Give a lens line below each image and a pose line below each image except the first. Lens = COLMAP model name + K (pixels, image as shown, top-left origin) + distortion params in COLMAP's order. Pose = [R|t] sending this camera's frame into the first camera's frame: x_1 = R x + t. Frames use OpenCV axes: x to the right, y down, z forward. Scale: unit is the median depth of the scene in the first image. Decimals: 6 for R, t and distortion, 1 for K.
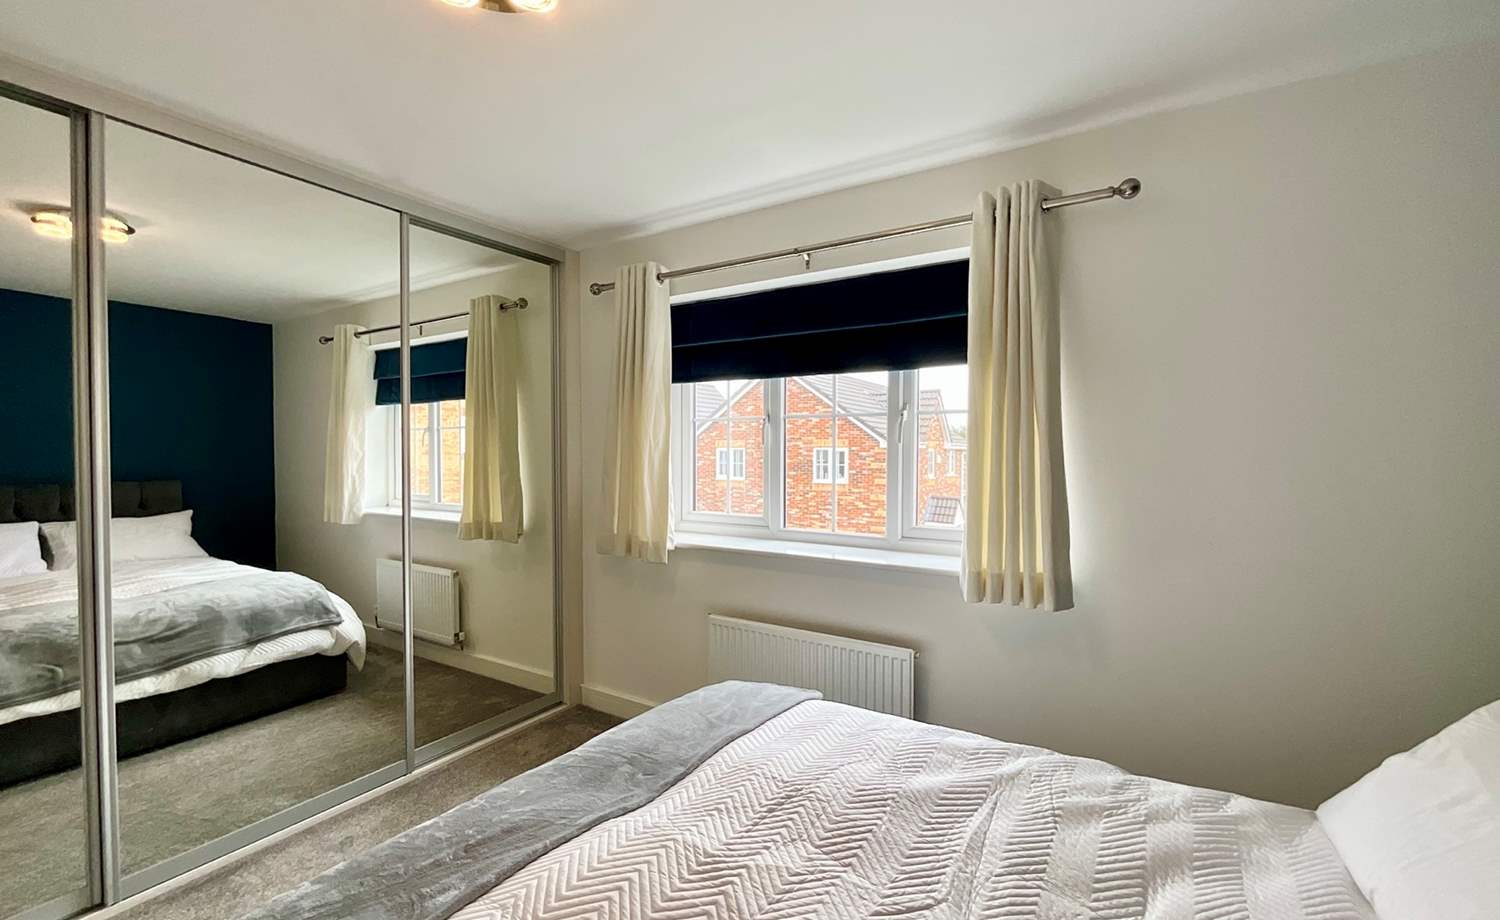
lens RADIAL K [[625.3, 0, 750.0], [0, 625.3, 460.0], [0, 0, 1]] dist [0.000439, -0.026061]
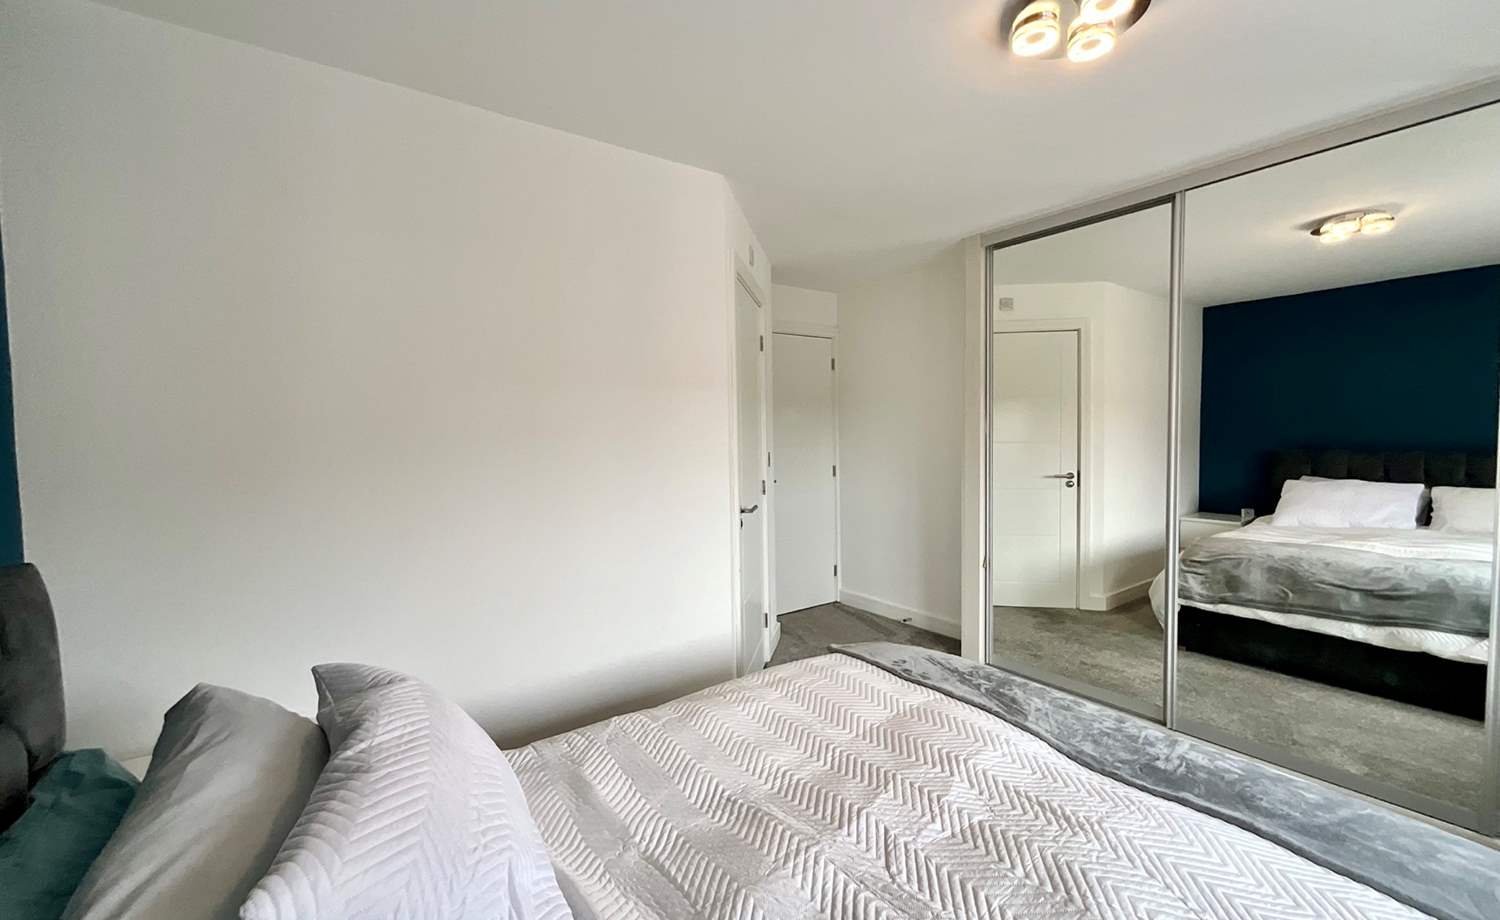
lens RADIAL K [[615.9, 0, 750.0], [0, 615.9, 460.0], [0, 0, 1]] dist [0.000409, 0.000092]
pose [[-0.398313, 0.045973, -0.916097, 0.450783], [0.006844, 0.998864, 0.047151, -0.002409], [0.917224, 0.012511, -0.398175, 0.415787]]
